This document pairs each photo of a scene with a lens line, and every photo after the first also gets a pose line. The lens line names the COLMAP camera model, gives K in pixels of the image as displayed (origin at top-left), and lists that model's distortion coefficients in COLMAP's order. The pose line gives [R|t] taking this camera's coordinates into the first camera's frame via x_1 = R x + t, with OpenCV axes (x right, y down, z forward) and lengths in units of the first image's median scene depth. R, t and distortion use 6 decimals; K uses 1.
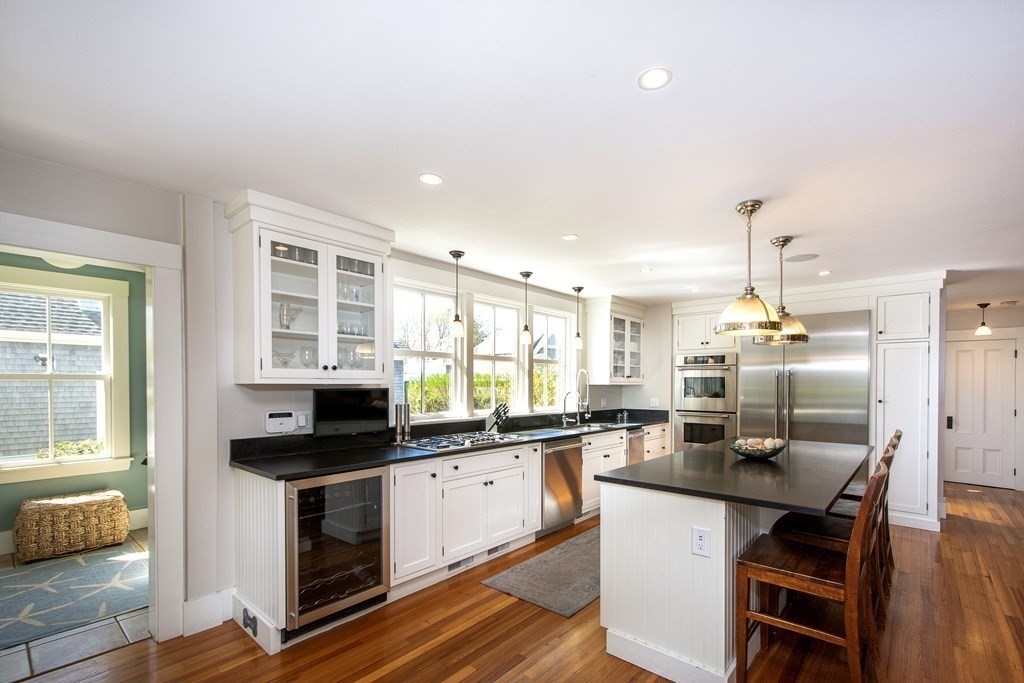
lens RADIAL K [[455.1, 0, 541.9], [0, 455.1, 390.7], [0, 0, 1]] dist [0.000671, 0.000096]
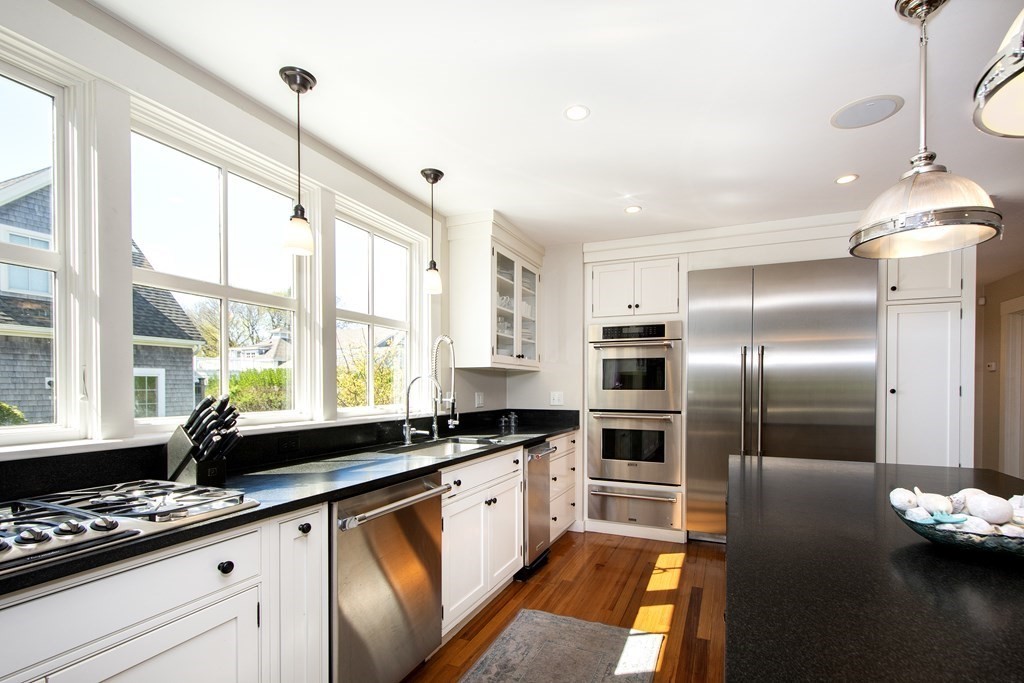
lens RADIAL K [[455.1, 0, 541.9], [0, 455.1, 390.7], [0, 0, 1]] dist [0.000671, 0.000096]
pose [[0.955304, -0.004712, 0.295588, 0.042379], [0.005595, 0.999982, -0.002143, 0.019060], [-0.295573, 0.003702, 0.955313, 0.455050]]
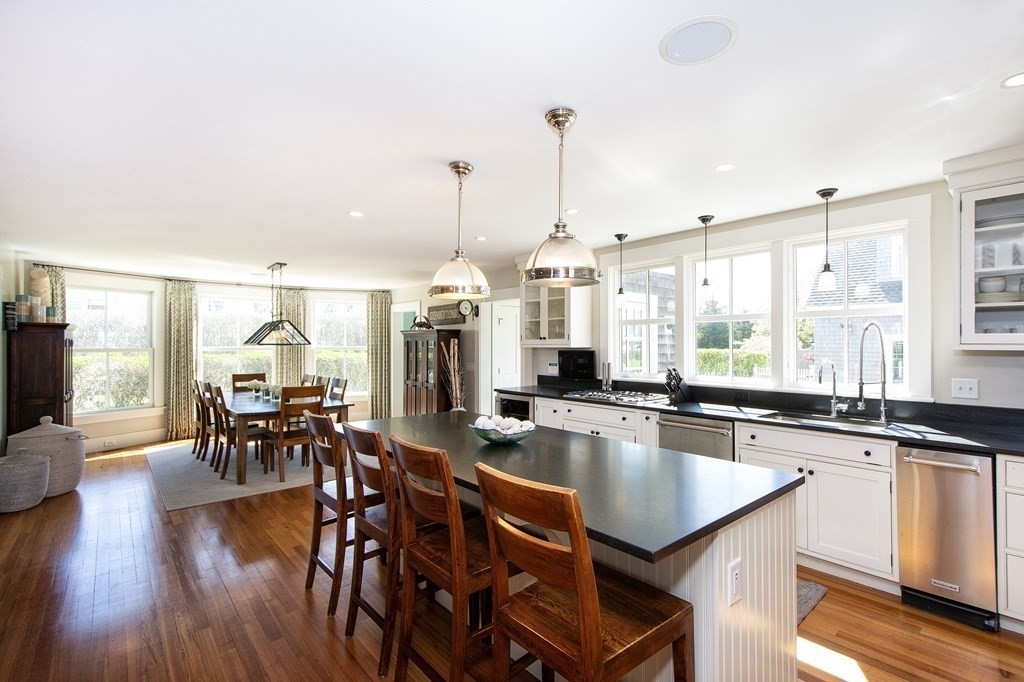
lens RADIAL K [[477.1, 0, 527.3], [0, 477.1, 343.1], [0, 0, 1]] dist [0.000338, 0.000002]
pose [[-0.166158, -0.004535, -0.986089, 0.745739], [-0.013444, 0.999907, -0.002334, -0.014668], [0.986008, 0.012869, -0.166203, 0.683230]]
